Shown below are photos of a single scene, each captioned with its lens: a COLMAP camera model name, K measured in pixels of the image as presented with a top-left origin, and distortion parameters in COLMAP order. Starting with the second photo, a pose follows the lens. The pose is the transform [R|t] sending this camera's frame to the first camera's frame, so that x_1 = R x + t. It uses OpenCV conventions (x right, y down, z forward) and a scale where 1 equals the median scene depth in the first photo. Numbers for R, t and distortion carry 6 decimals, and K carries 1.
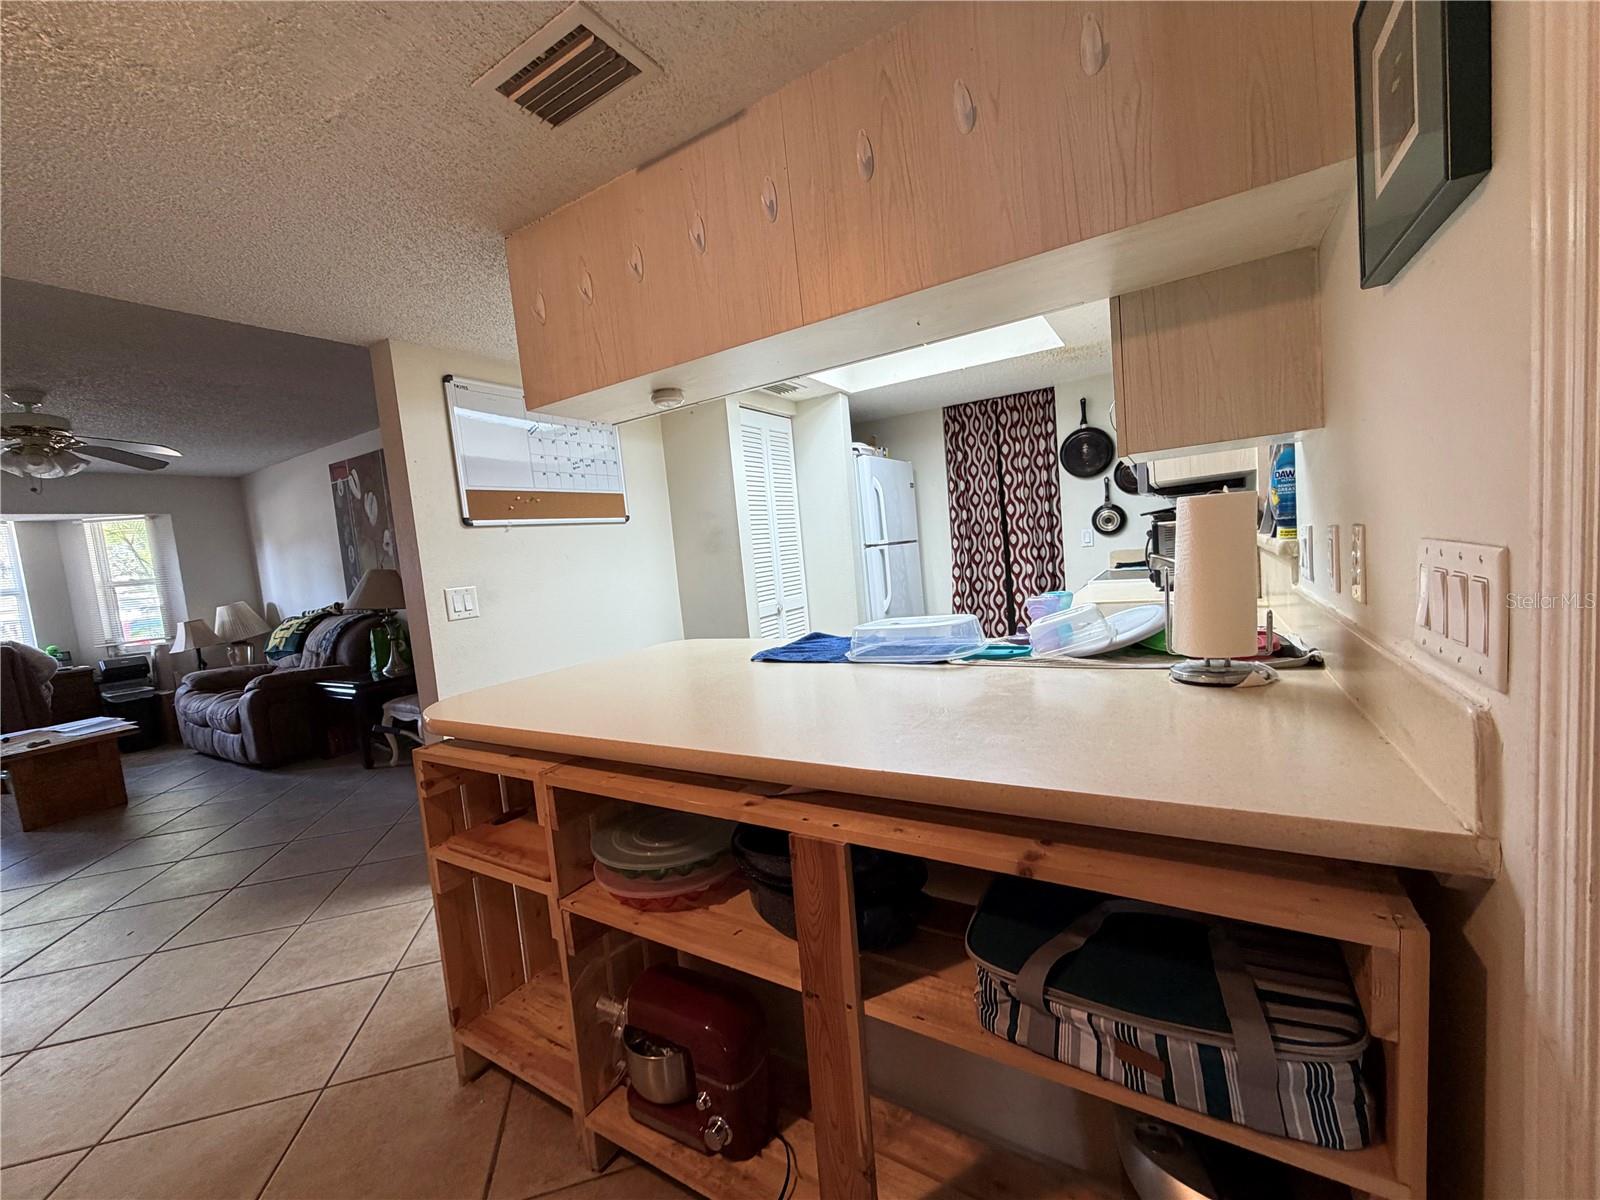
lens RADIAL K [[637.8, 0, 794.7], [0, 637.8, 599.5], [0, 0, 1]] dist [0.000094, 0.000405]
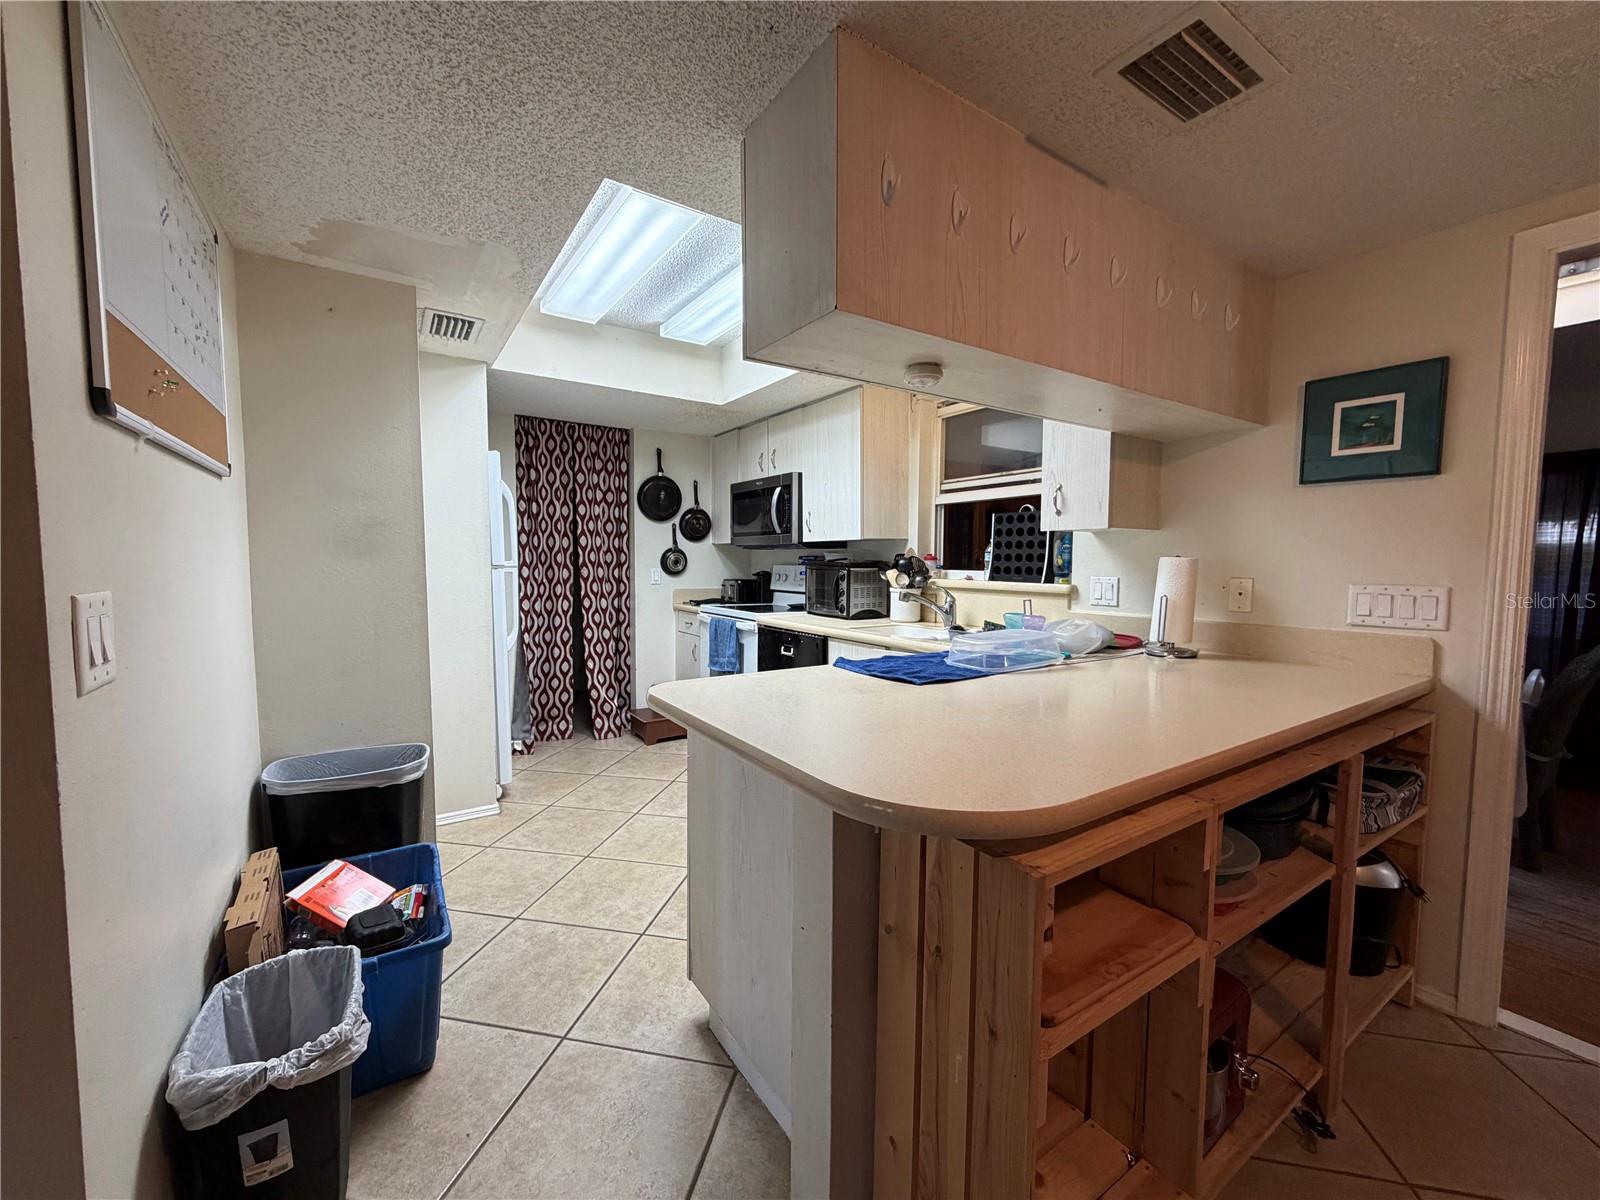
lens RADIAL K [[637.8, 0, 794.5], [0, 637.8, 603.6], [0, 0, 1]] dist [0.000094, 0.000405]
pose [[0.423128, 0.029250, 0.905598, -0.417688], [0.031773, 0.998385, -0.047093, 0.008083], [-0.905513, 0.048700, 0.421515, 0.331905]]
